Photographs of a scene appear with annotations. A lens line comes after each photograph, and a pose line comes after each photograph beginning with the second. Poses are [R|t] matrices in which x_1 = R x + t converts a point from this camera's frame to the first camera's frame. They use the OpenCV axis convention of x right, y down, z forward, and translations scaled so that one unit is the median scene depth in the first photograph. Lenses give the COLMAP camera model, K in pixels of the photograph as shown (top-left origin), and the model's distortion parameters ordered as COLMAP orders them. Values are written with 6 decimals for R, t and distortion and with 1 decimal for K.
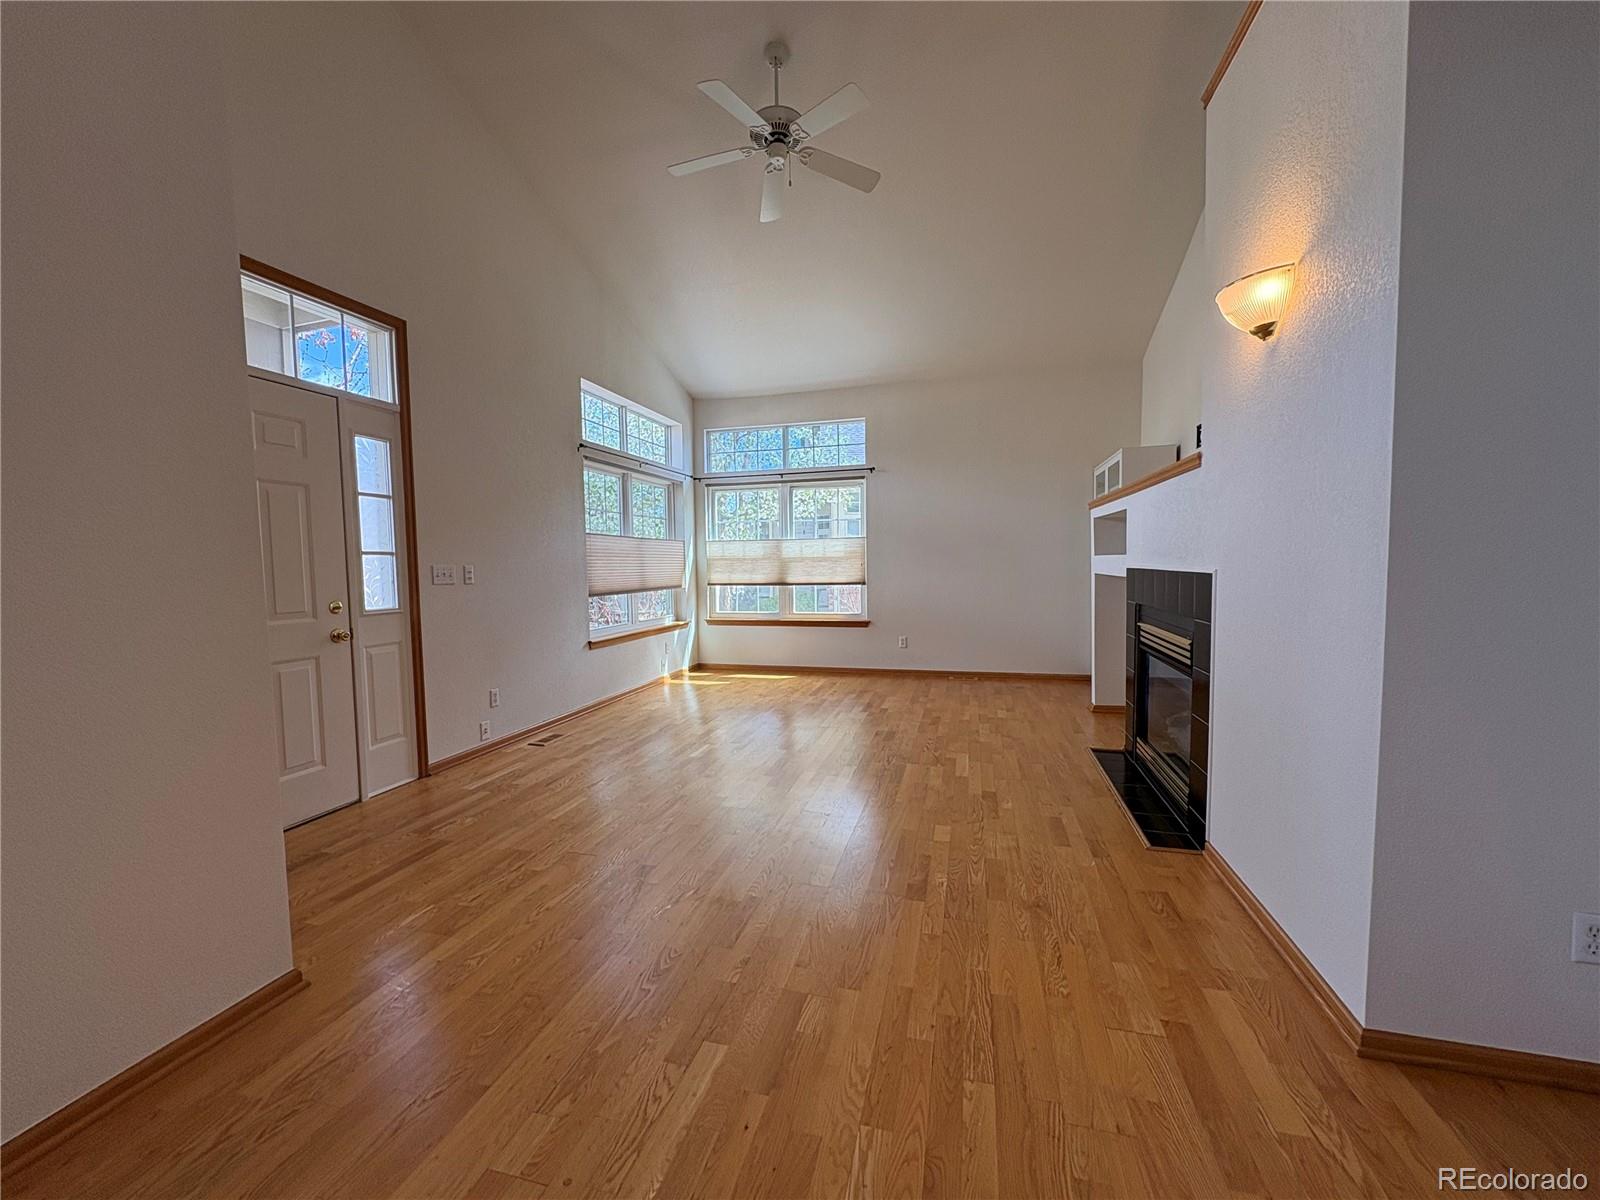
lens RADIAL K [[633.5, 0, 800.0], [0, 633.5, 600.0], [0, 0, 1]] dist [-0.002542, 0.000715]
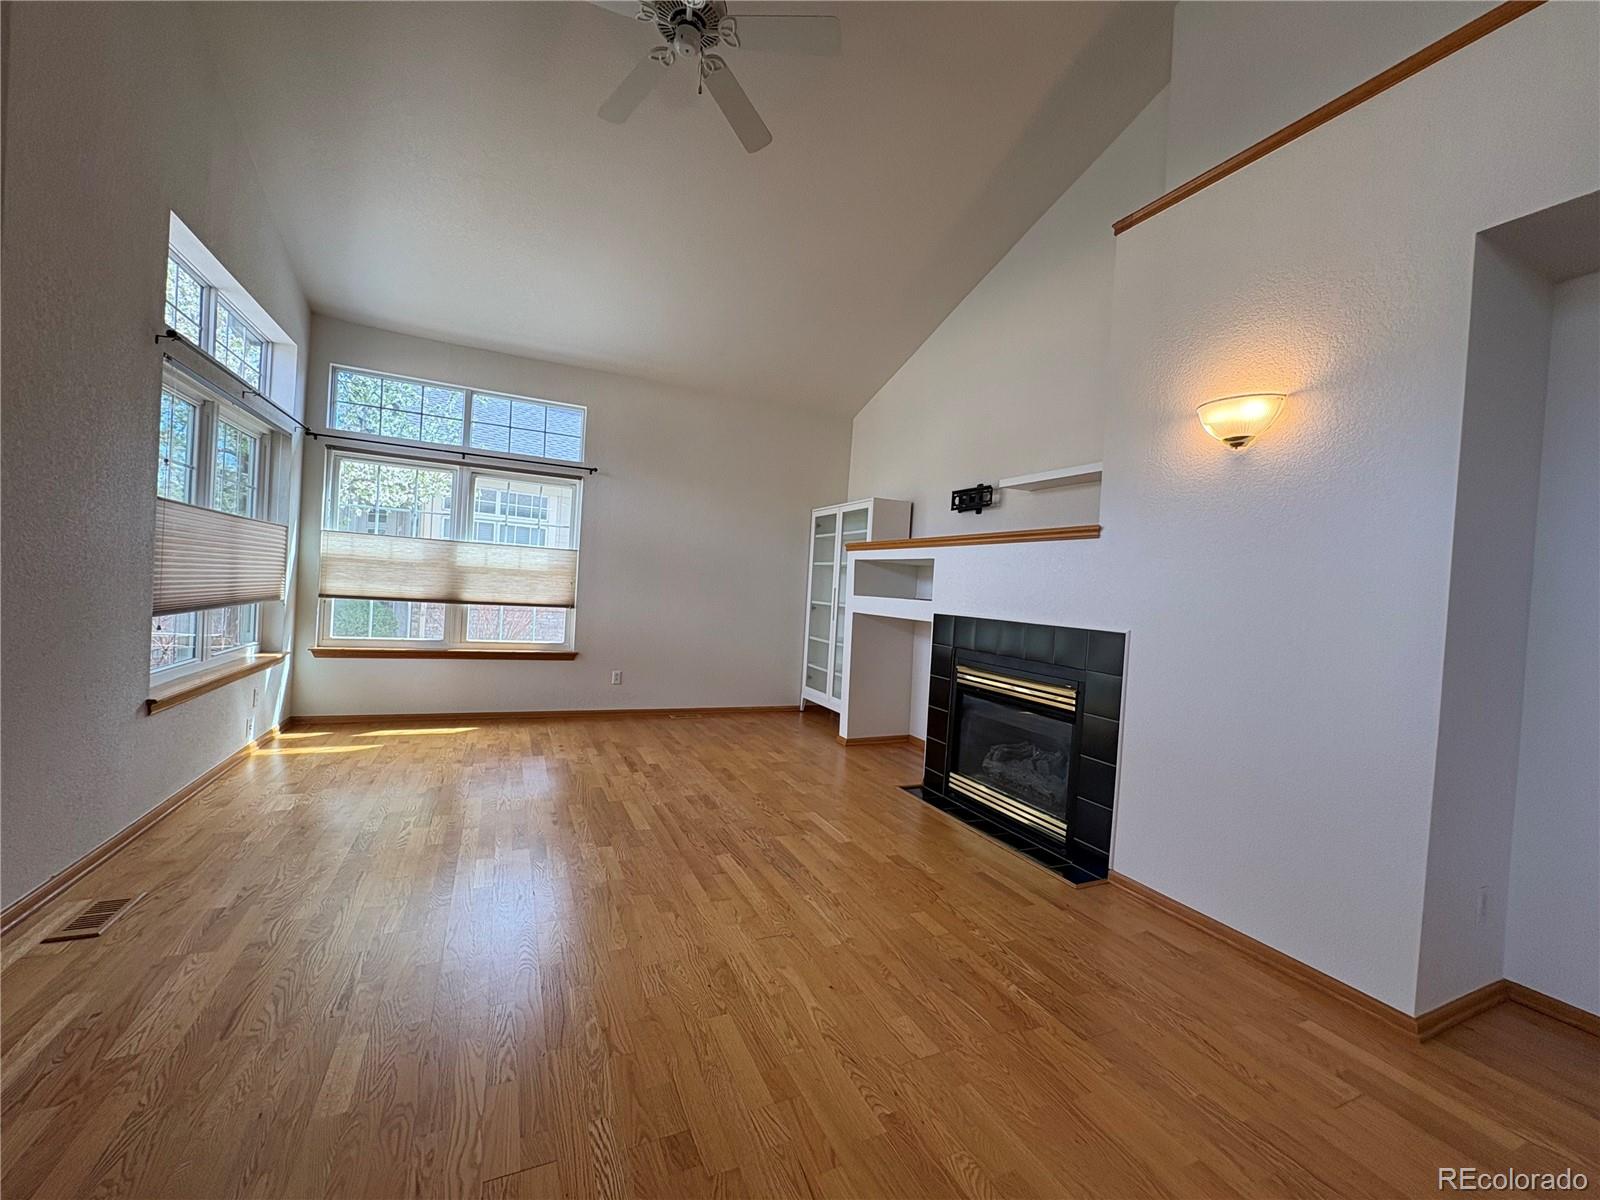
lens RADIAL K [[633.5, 0, 800.0], [0, 633.5, 600.0], [0, 0, 1]] dist [-0.002542, 0.000715]
pose [[0.761906, 0.053031, 0.645513, -0.210135], [-0.036250, 0.998572, -0.039249, -0.013744], [-0.646672, 0.006504, 0.762741, 0.194014]]
